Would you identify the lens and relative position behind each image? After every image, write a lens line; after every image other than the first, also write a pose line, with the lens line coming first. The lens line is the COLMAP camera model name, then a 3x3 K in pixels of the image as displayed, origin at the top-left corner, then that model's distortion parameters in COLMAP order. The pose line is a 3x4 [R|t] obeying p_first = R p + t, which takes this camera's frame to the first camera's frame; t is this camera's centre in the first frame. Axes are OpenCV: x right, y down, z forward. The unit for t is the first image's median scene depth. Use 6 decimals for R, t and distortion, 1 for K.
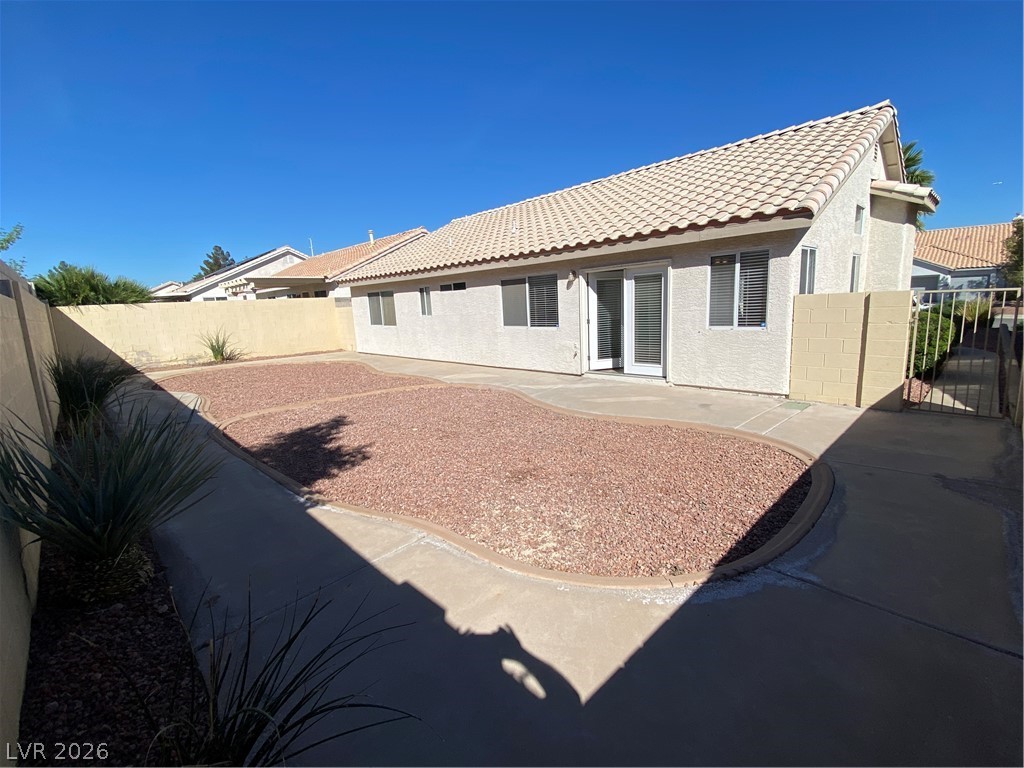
lens RADIAL K [[454.6, 0, 512.0], [0, 454.6, 384.0], [0, 0, 1]] dist [0.002154, -0.011190]
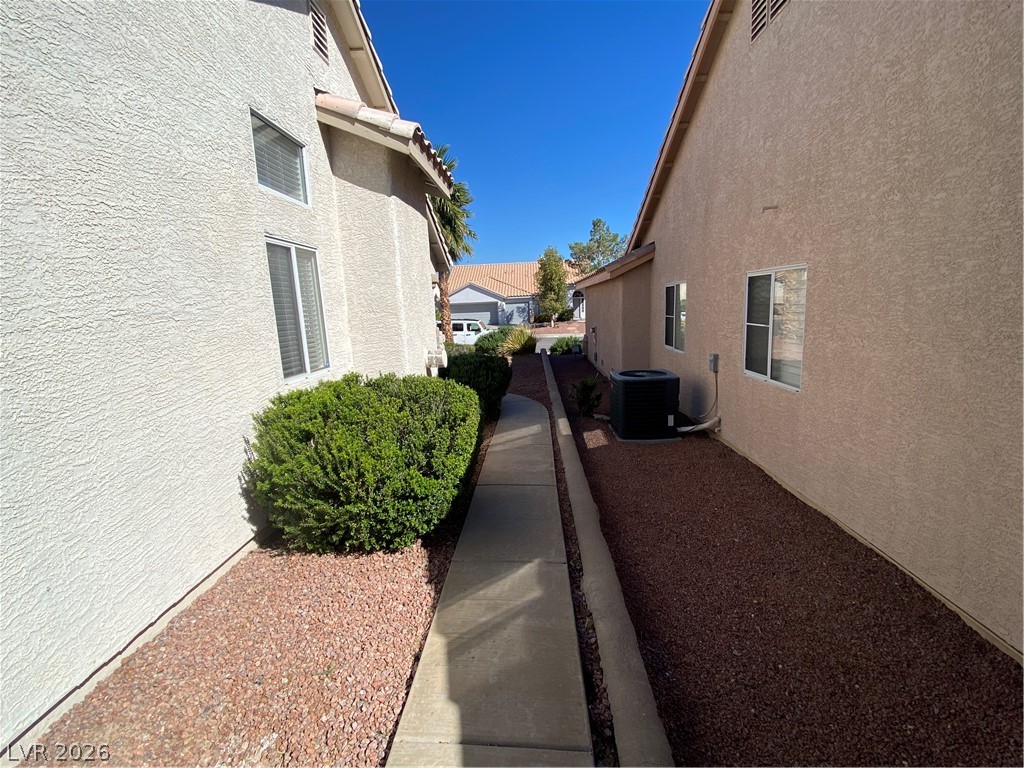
lens RADIAL K [[454.6, 0, 512.0], [0, 454.6, 384.0], [0, 0, 1]] dist [0.002154, -0.011190]
pose [[0.721884, -0.093040, 0.685731, 0.365313], [0.123324, 0.992355, 0.004817, -0.077627], [-0.680936, 0.081089, 0.727839, 0.335033]]
